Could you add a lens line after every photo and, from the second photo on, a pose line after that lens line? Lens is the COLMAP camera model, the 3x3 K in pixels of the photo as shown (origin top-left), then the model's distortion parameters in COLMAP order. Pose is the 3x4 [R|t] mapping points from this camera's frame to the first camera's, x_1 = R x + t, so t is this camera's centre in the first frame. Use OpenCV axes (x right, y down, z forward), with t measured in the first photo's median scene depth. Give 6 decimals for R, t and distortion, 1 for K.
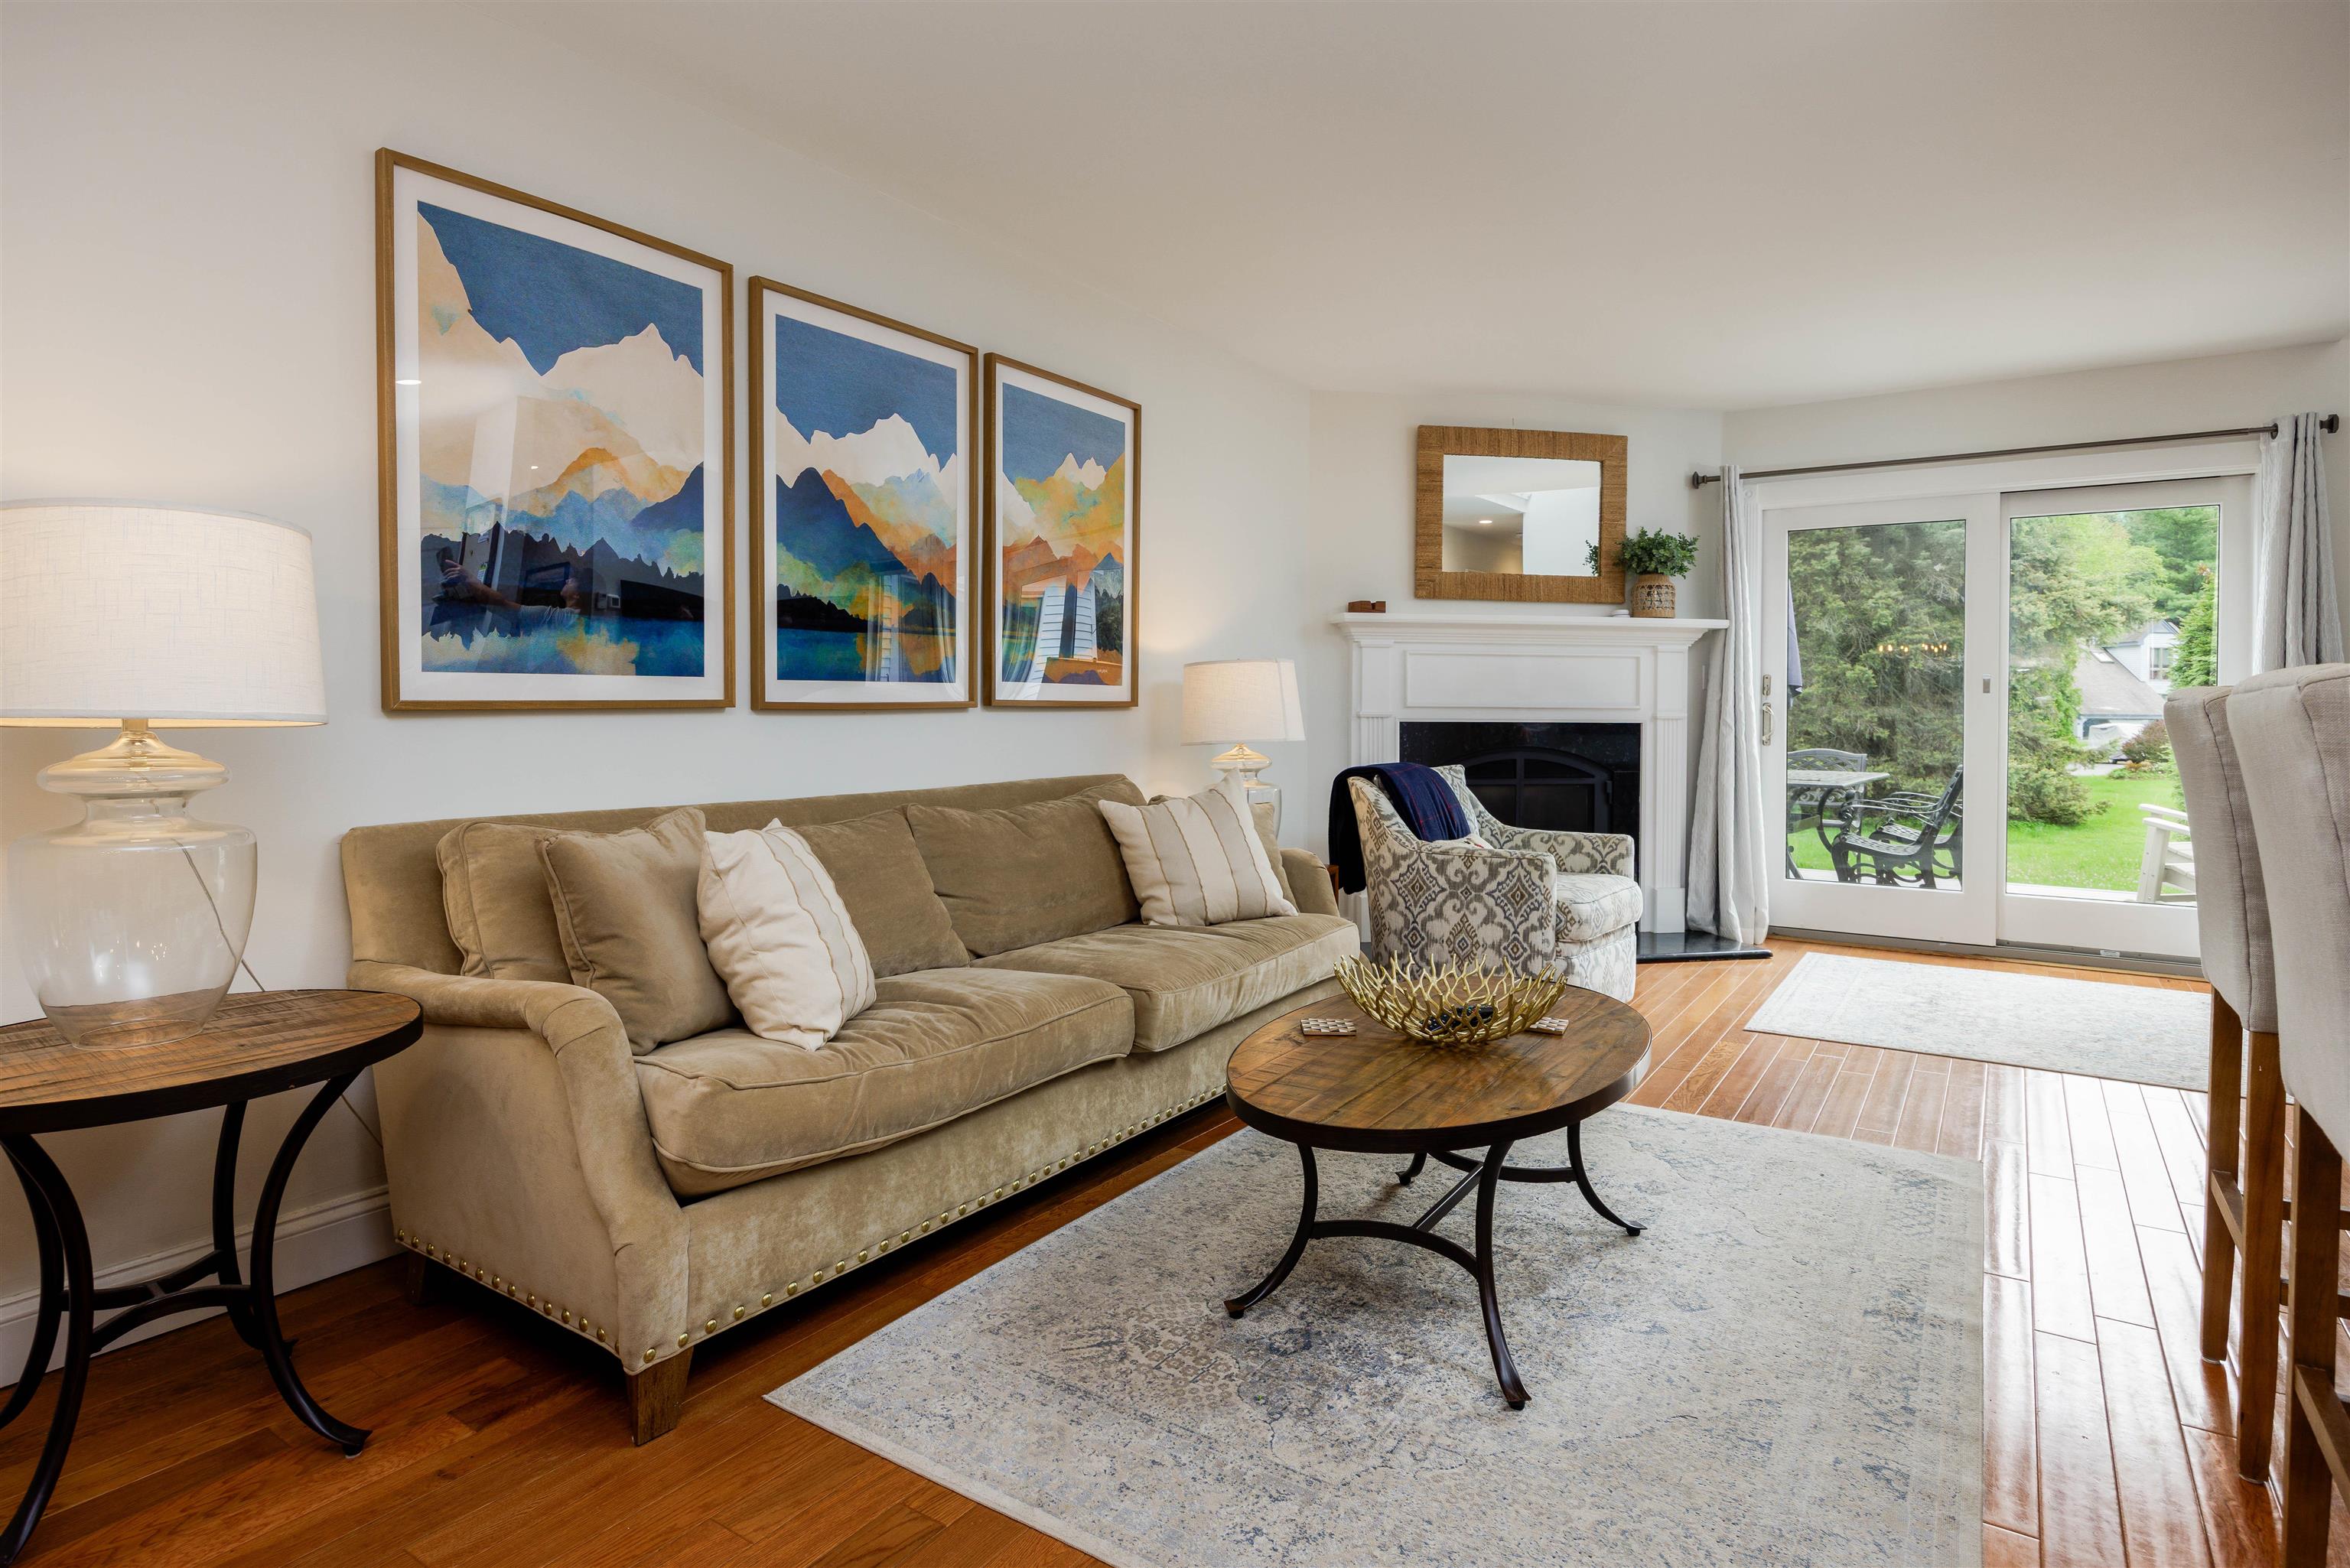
lens RADIAL K [[1252.4, 0, 1167.6], [0, 1252.4, 730.0], [0, 0, 1]] dist [-0.001047, -0.000670]
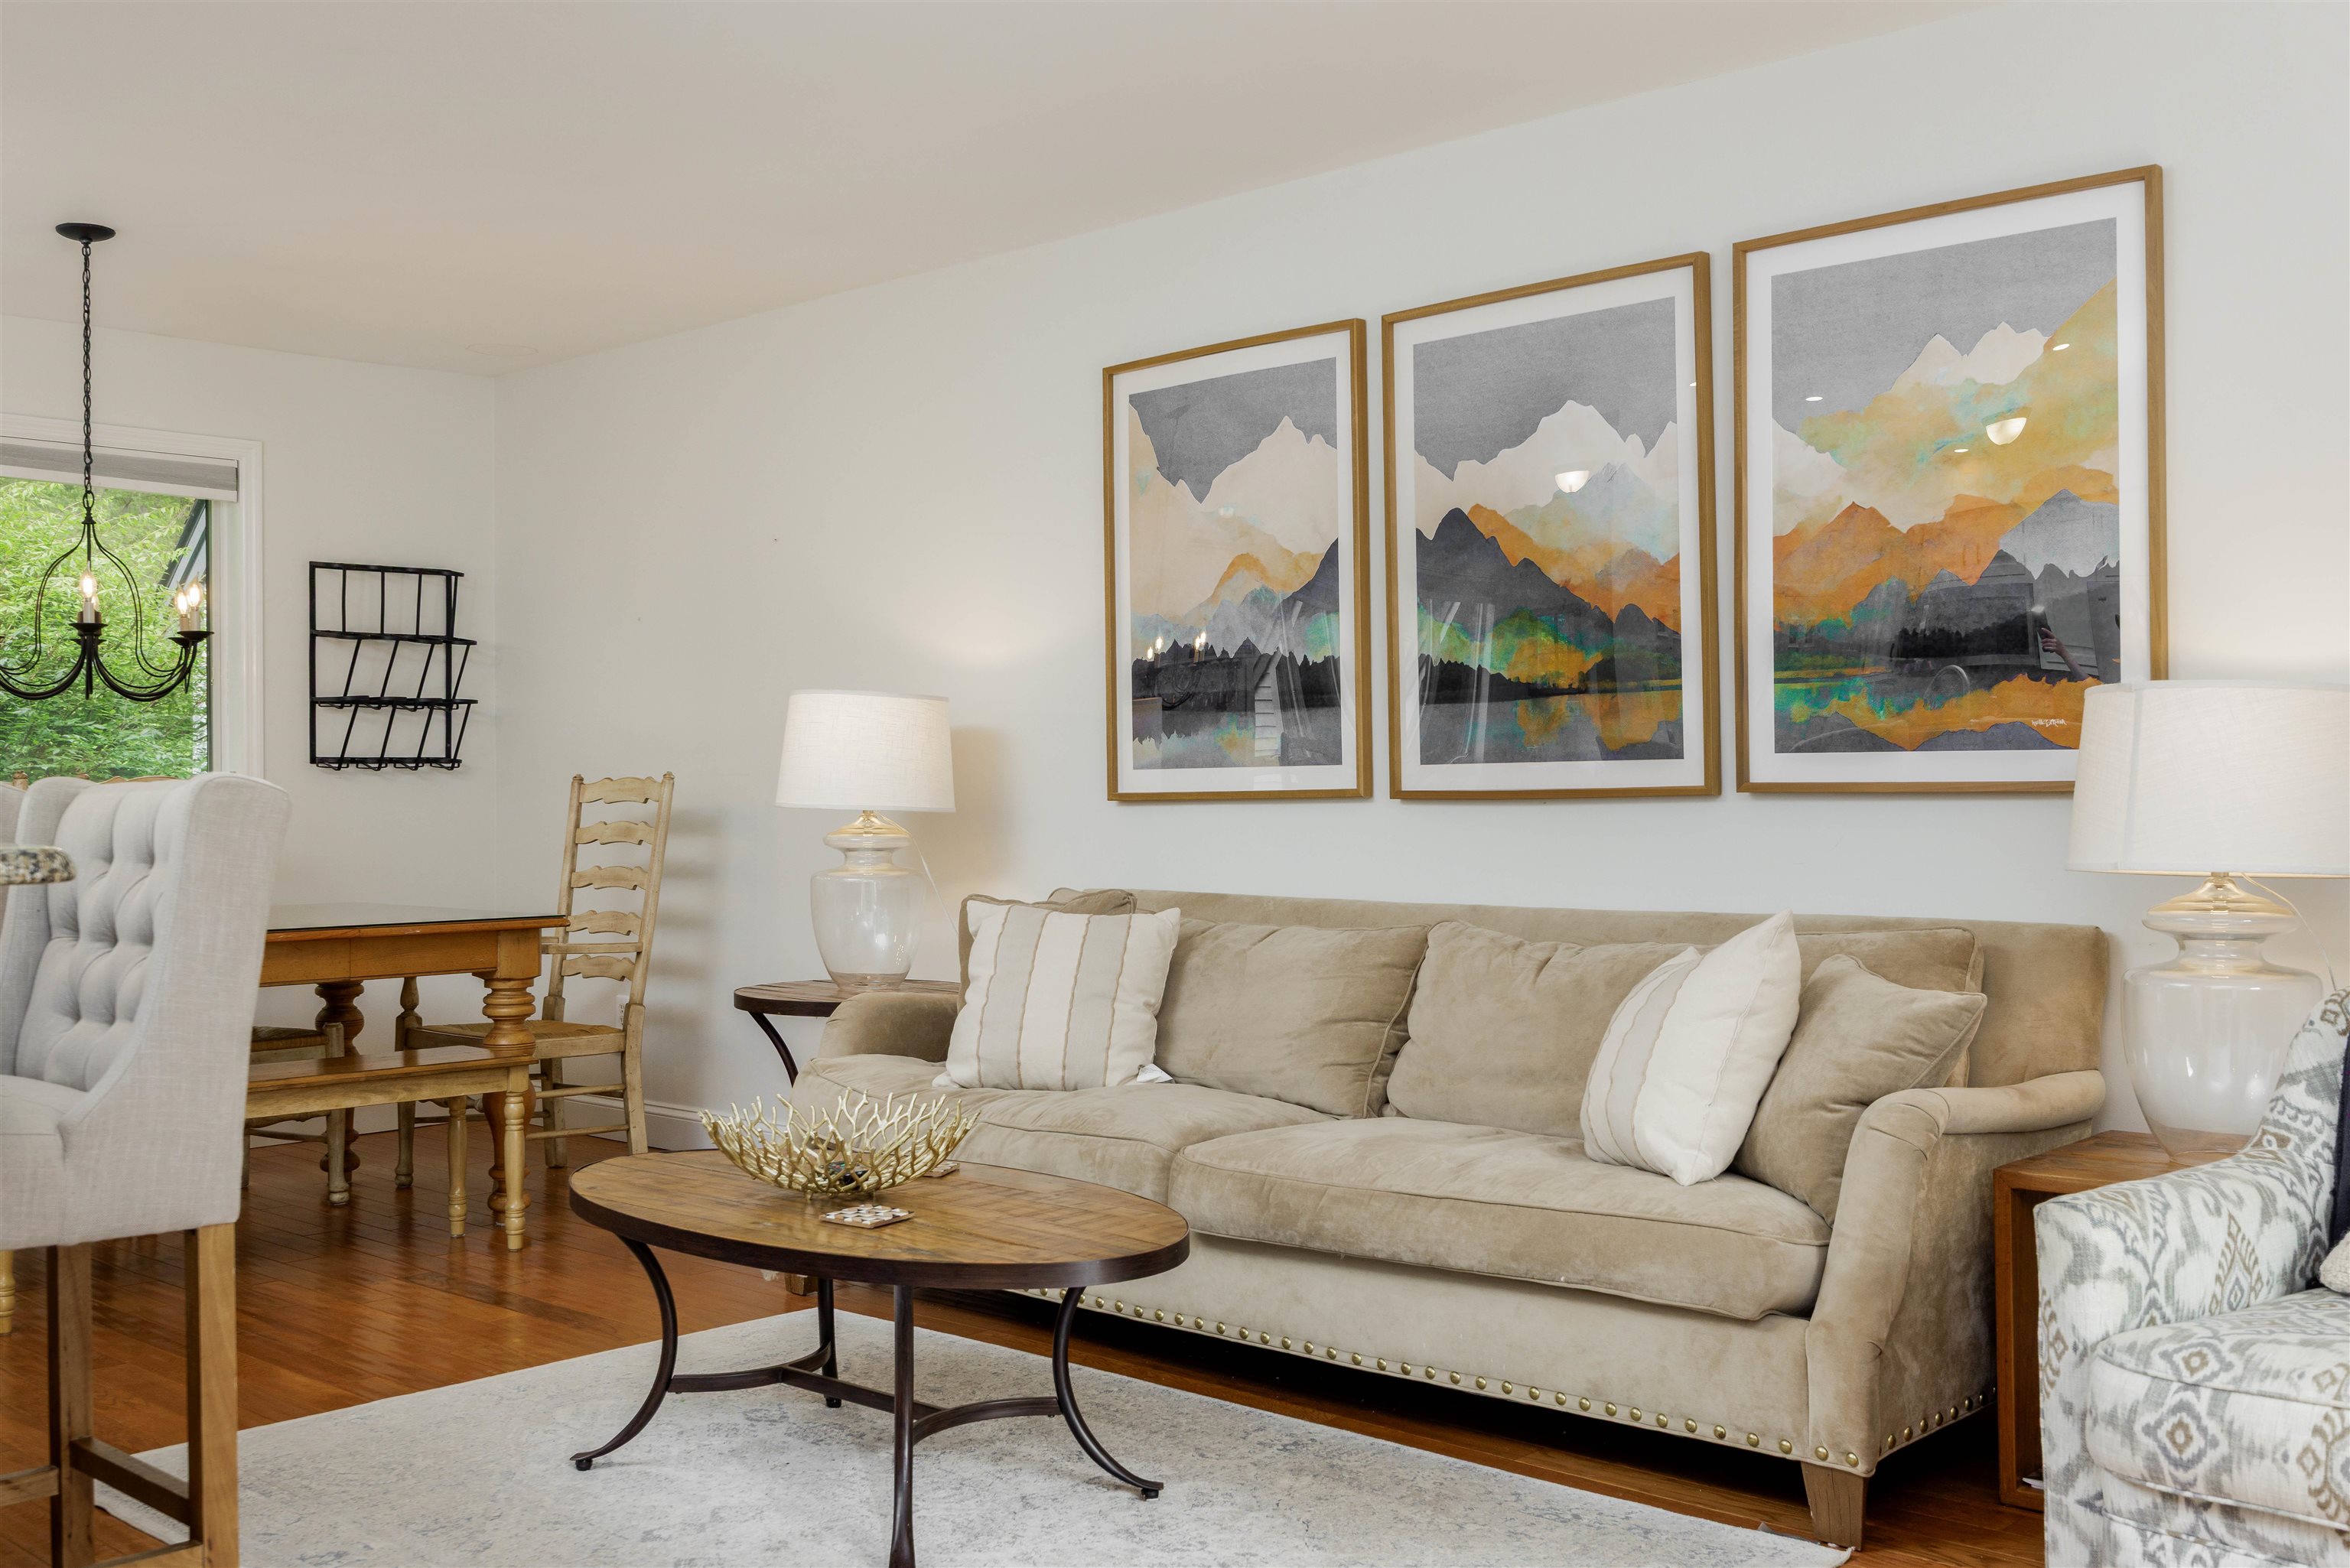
lens RADIAL K [[2244.9, 0, 1175.0], [0, 2244.9, 784.0], [0, 0, 1]] dist [-0.007705, 0.021115]
pose [[-0.150828, 0.004050, -0.988552, 1.251071], [-0.004874, 0.999976, 0.004840, -0.033122], [0.988548, 0.005548, -0.150805, 1.067480]]
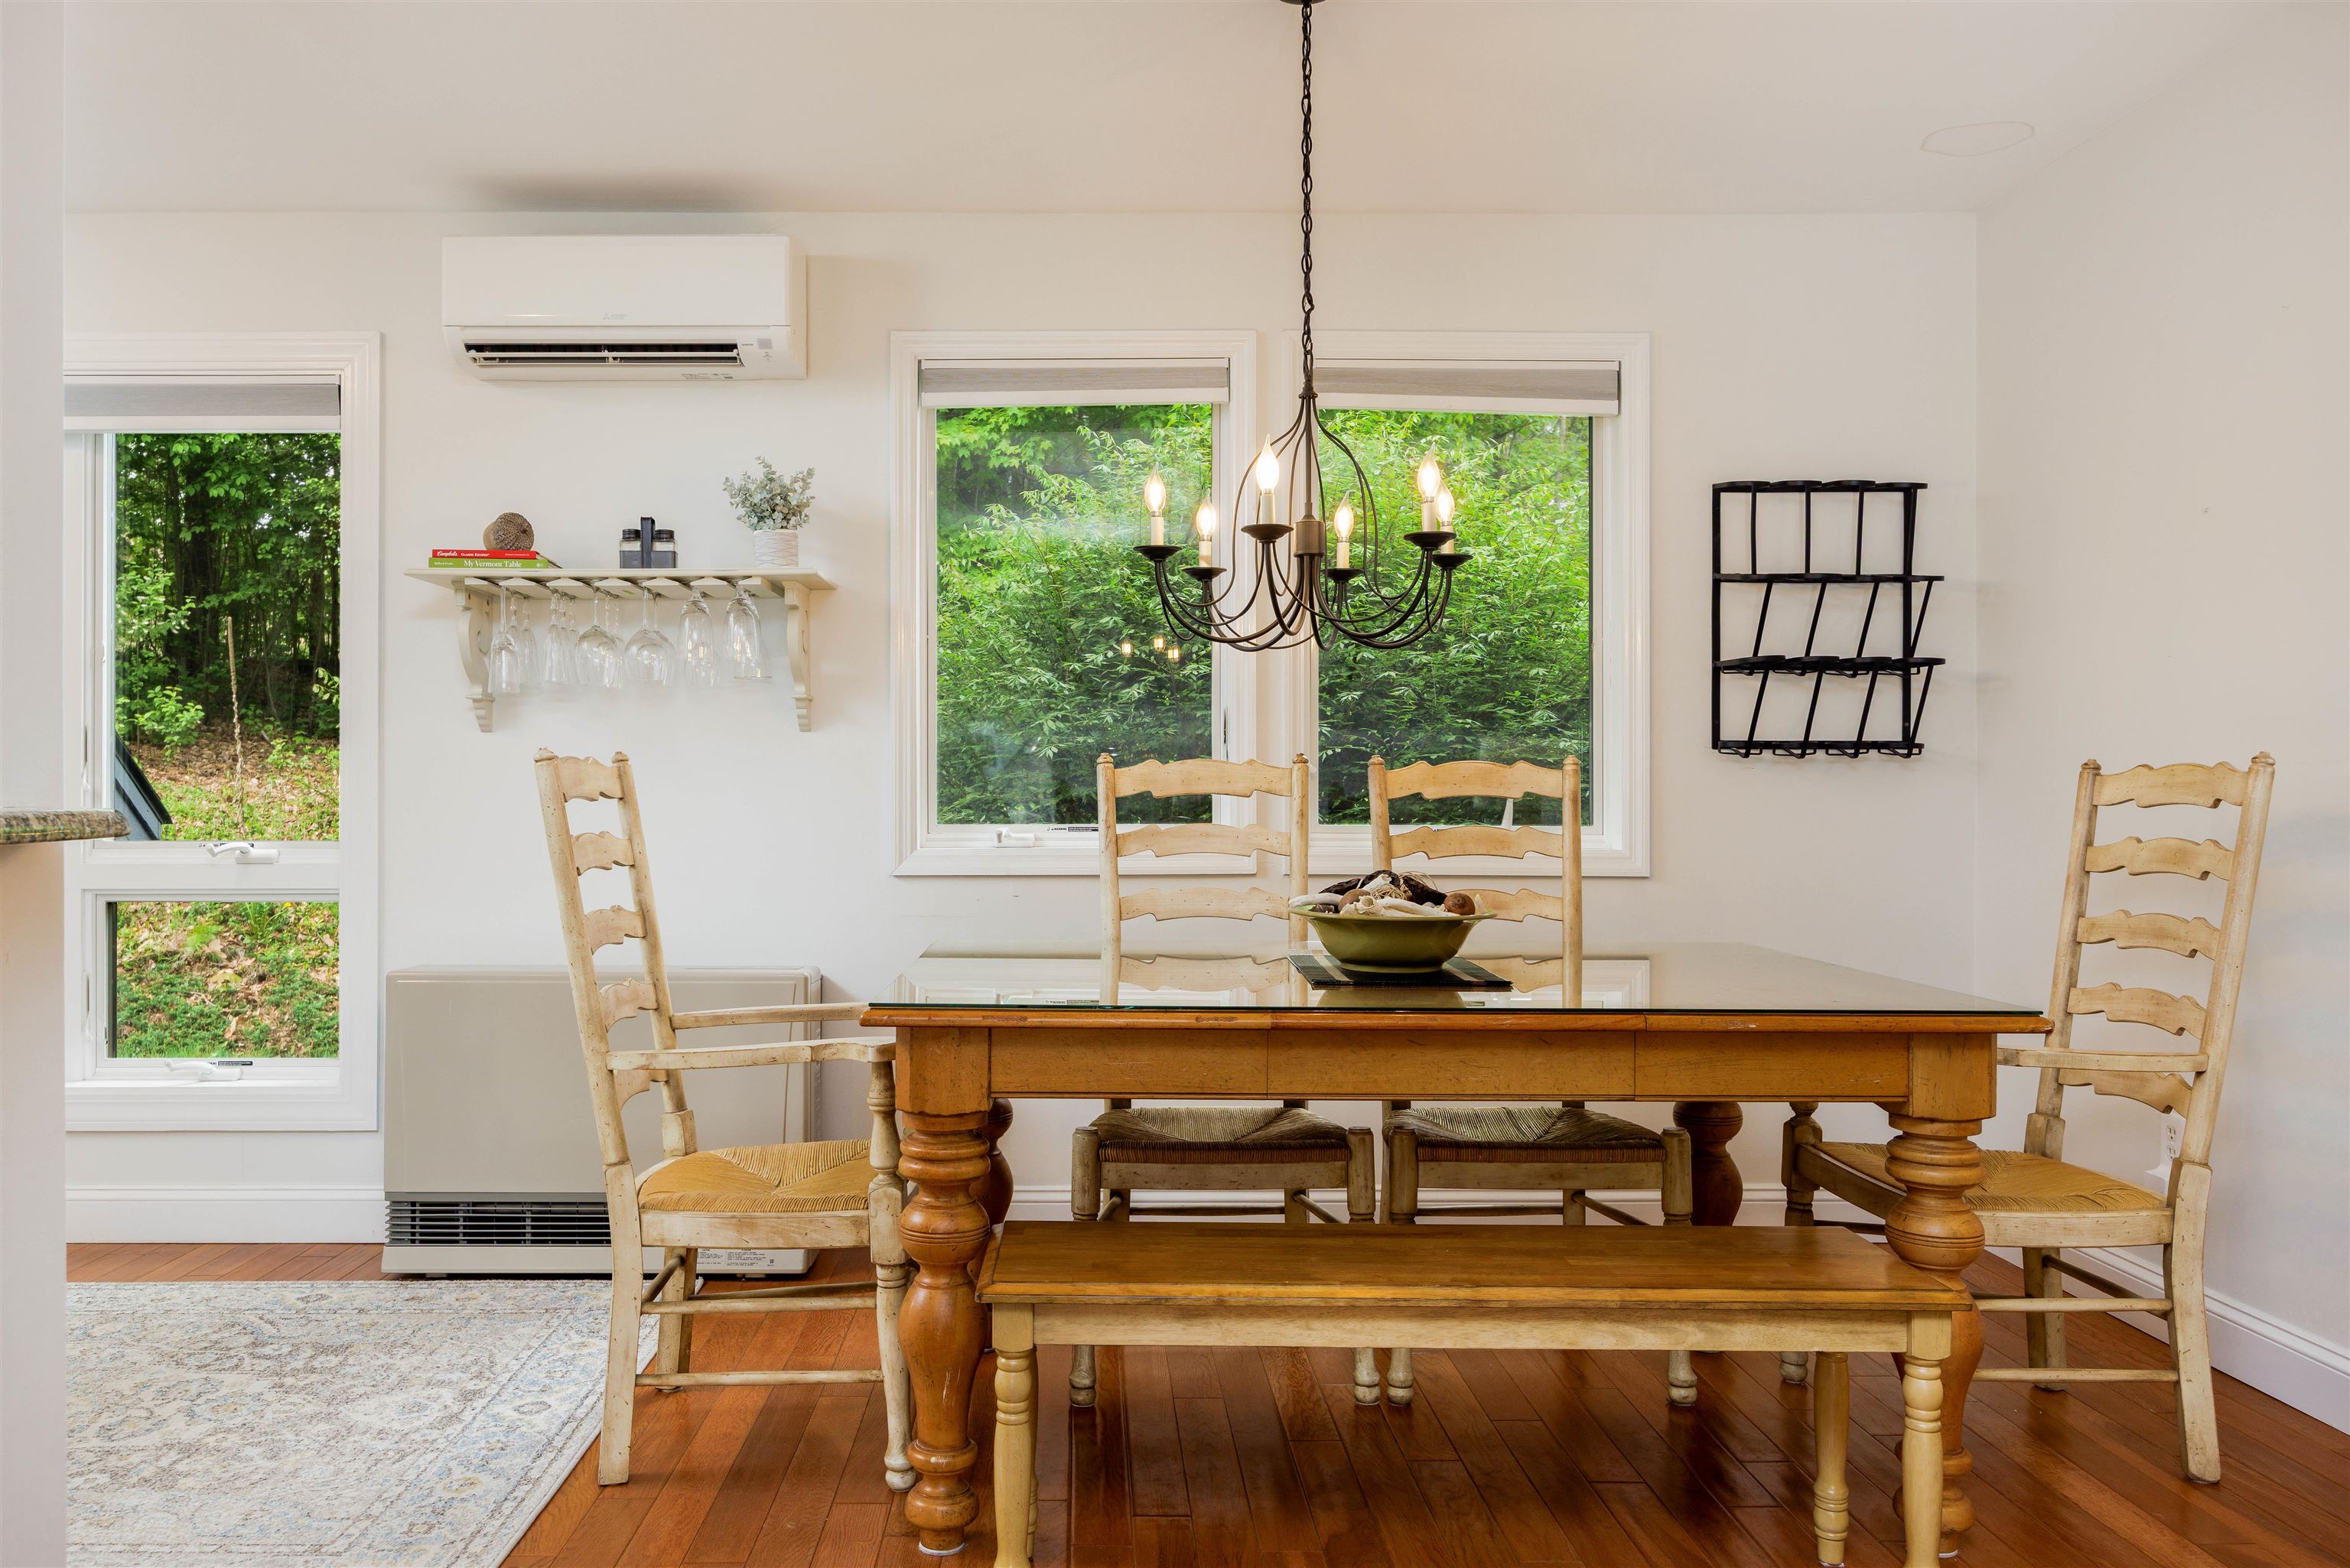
lens RADIAL K [[1704.3, 0, 1175.0], [0, 1704.3, 784.0], [0, 0, 1]] dist [0.015492, -0.002599]
pose [[-0.799722, -0.002199, -0.600366, 0.290427], [-0.008258, 0.999939, 0.007337, -0.018057], [0.600314, 0.010825, -0.799691, 0.678116]]
